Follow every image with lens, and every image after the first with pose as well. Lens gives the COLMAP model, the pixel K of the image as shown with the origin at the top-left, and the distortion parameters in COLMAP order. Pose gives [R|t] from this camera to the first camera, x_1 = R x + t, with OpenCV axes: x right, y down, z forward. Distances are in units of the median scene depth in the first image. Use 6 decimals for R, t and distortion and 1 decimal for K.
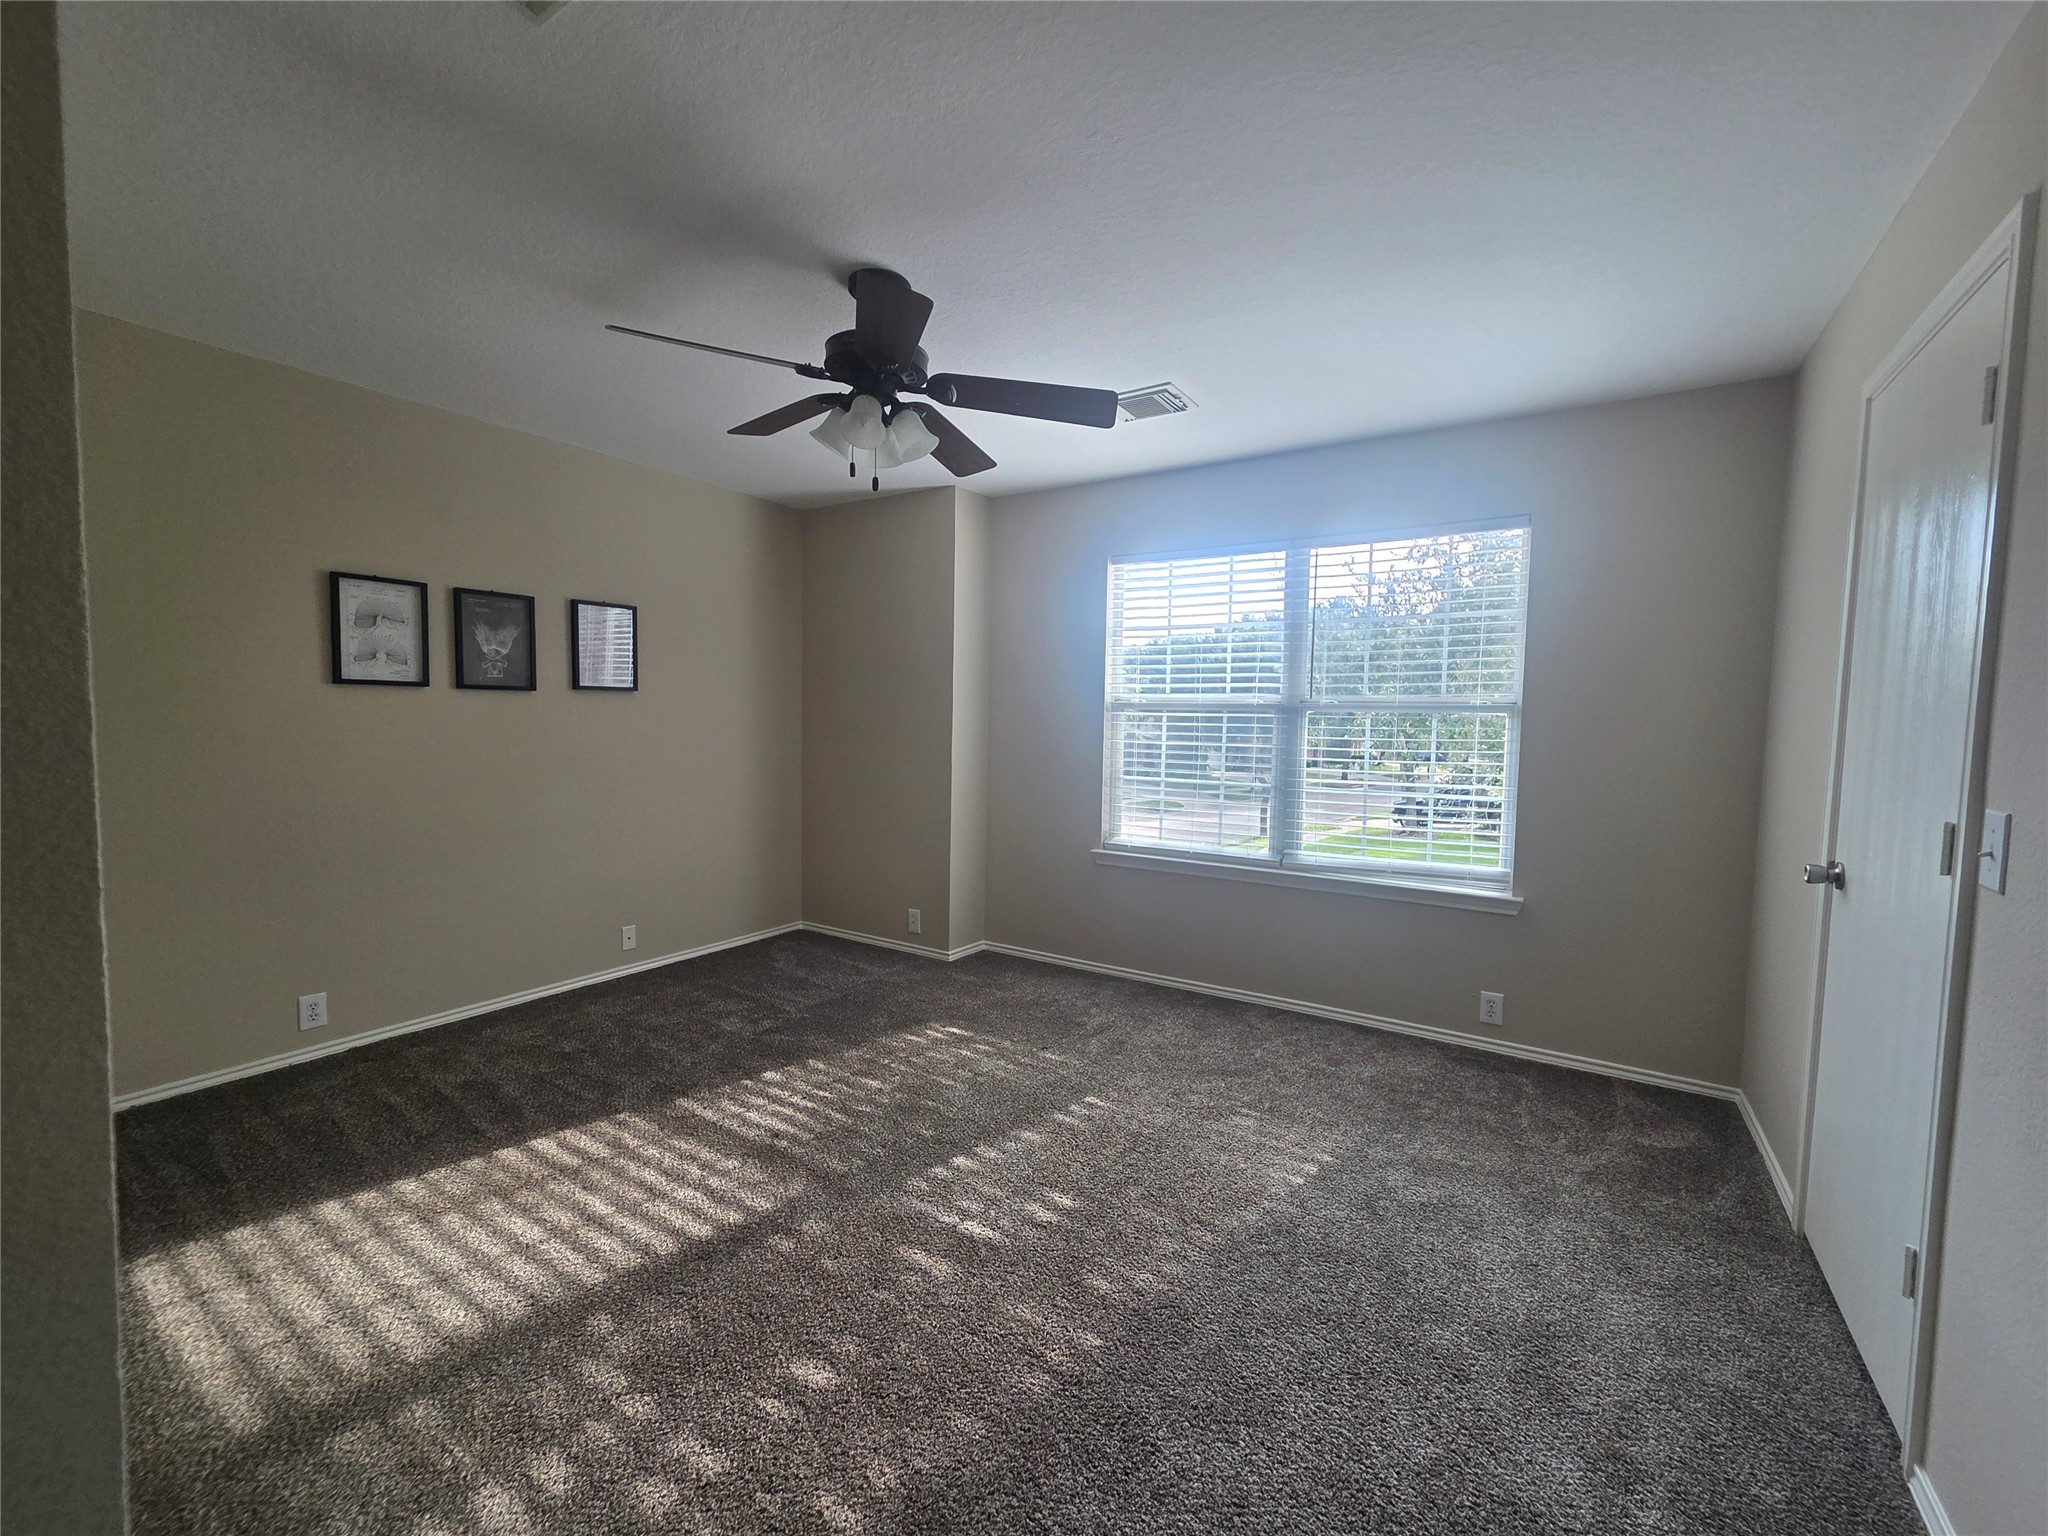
lens RADIAL K [[843.2, 0, 1020.9], [0, 843.2, 763.1], [0, 0, 1]] dist [0.007394, -0.000154]
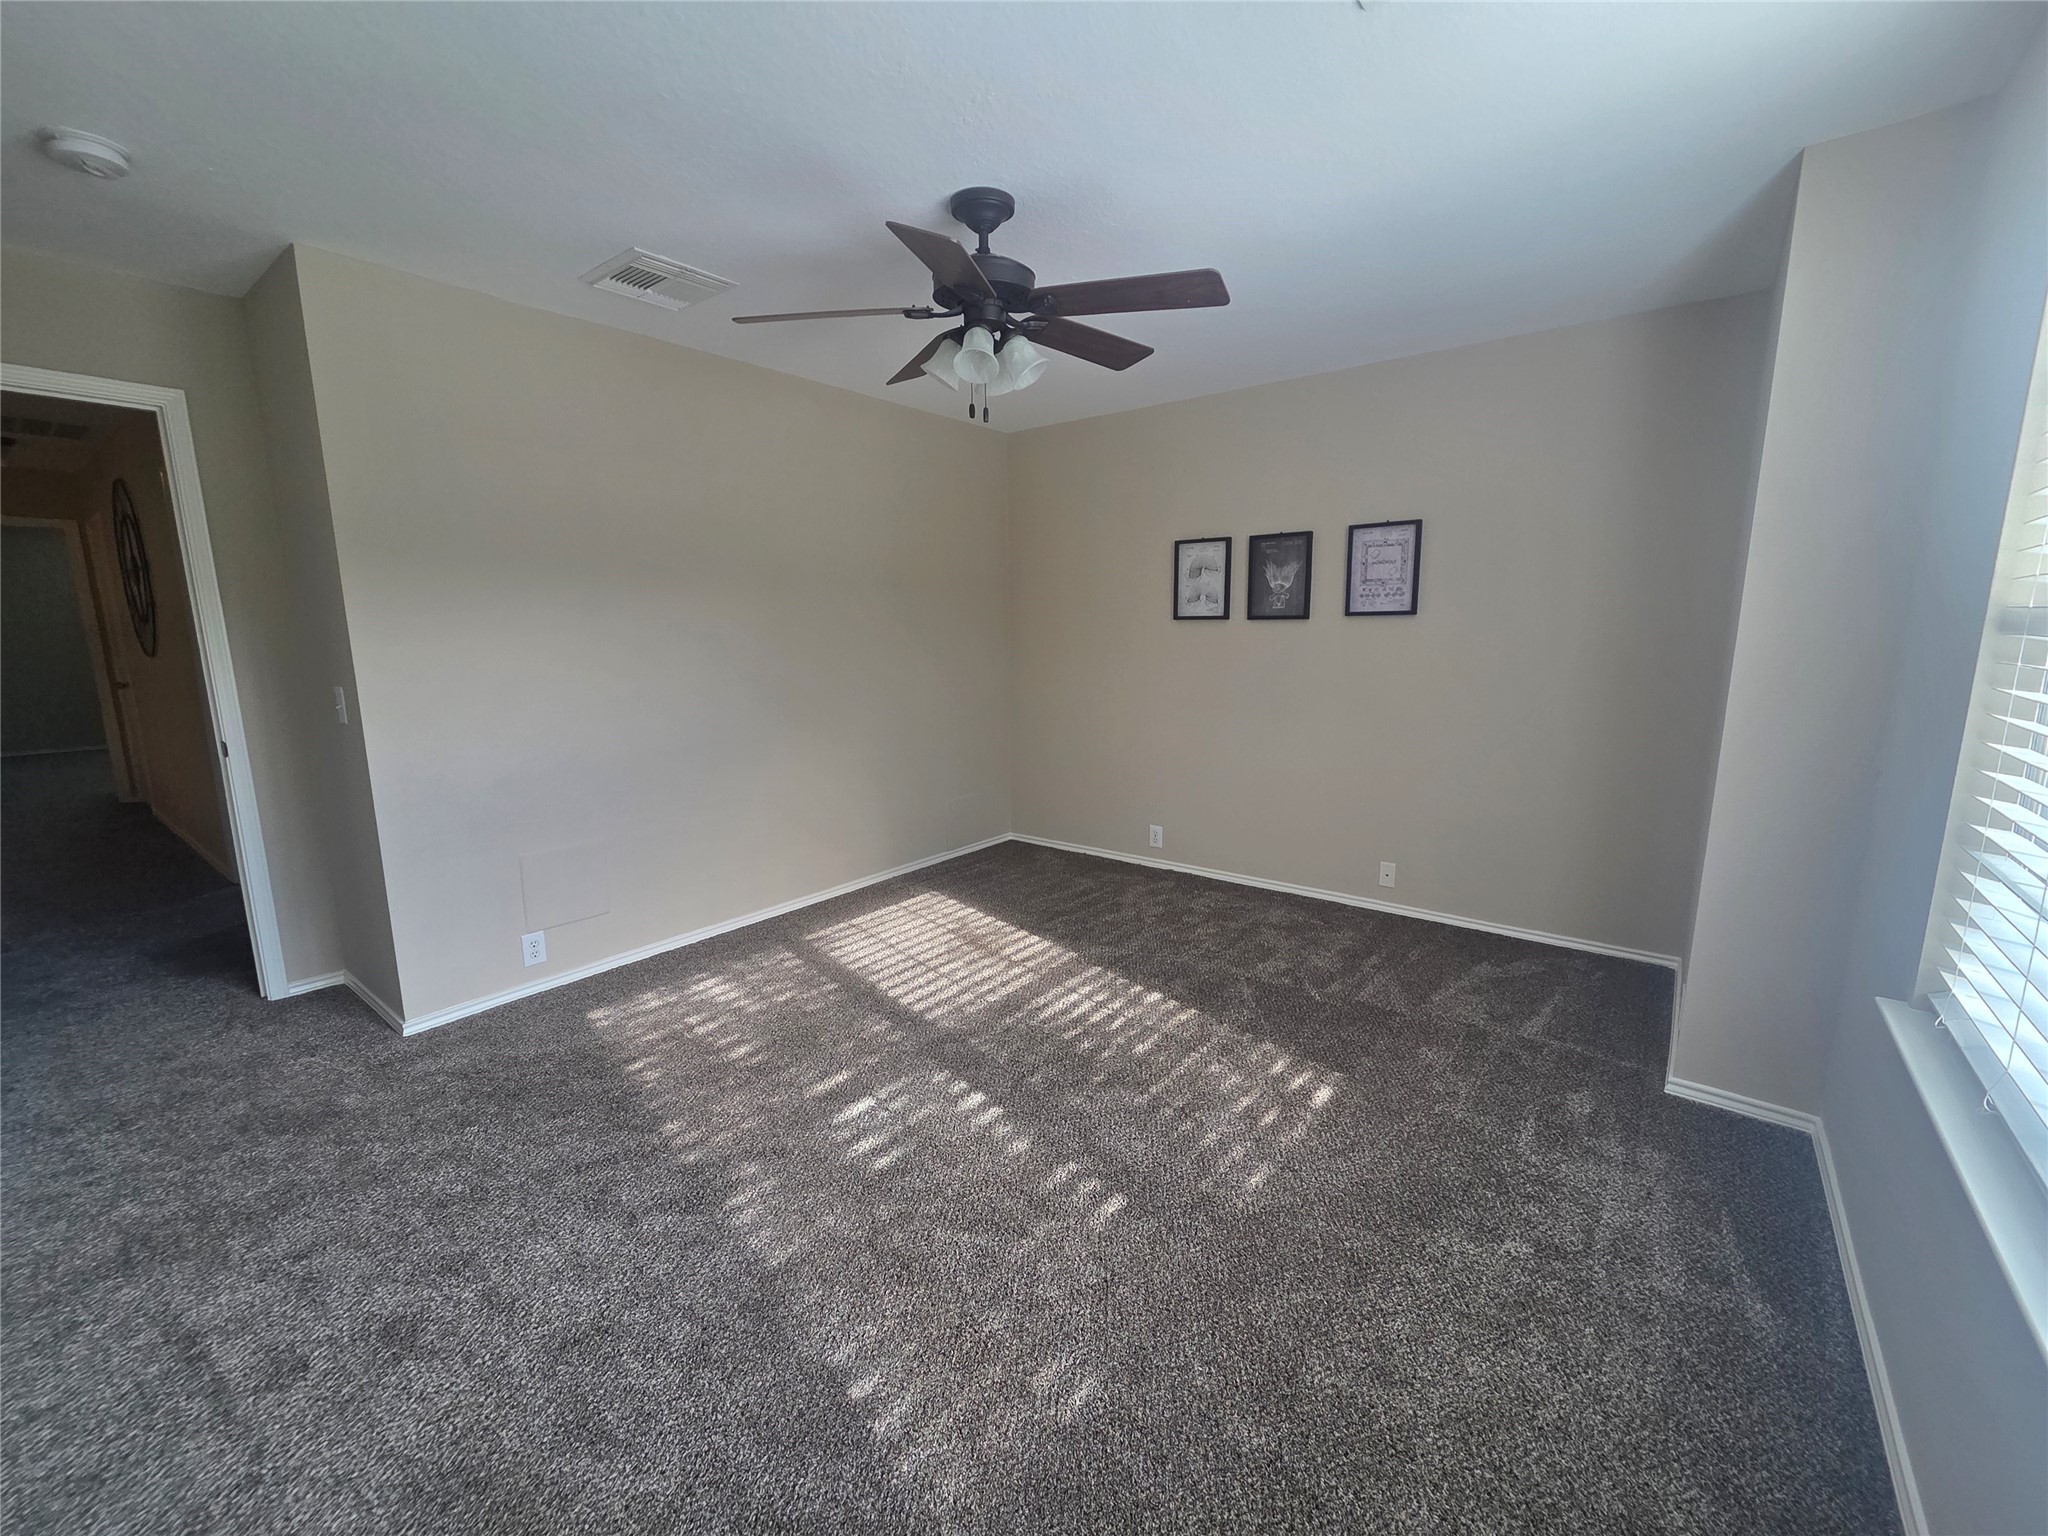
lens RADIAL K [[843.2, 0, 1024.7], [0, 843.2, 767.1], [0, 0, 1]] dist [0.007394, -0.000154]
pose [[-0.091481, 0.151537, -0.984209, 0.668038], [-0.050063, 0.986404, 0.156528, -0.058663], [0.994548, 0.063591, -0.082651, 0.878591]]
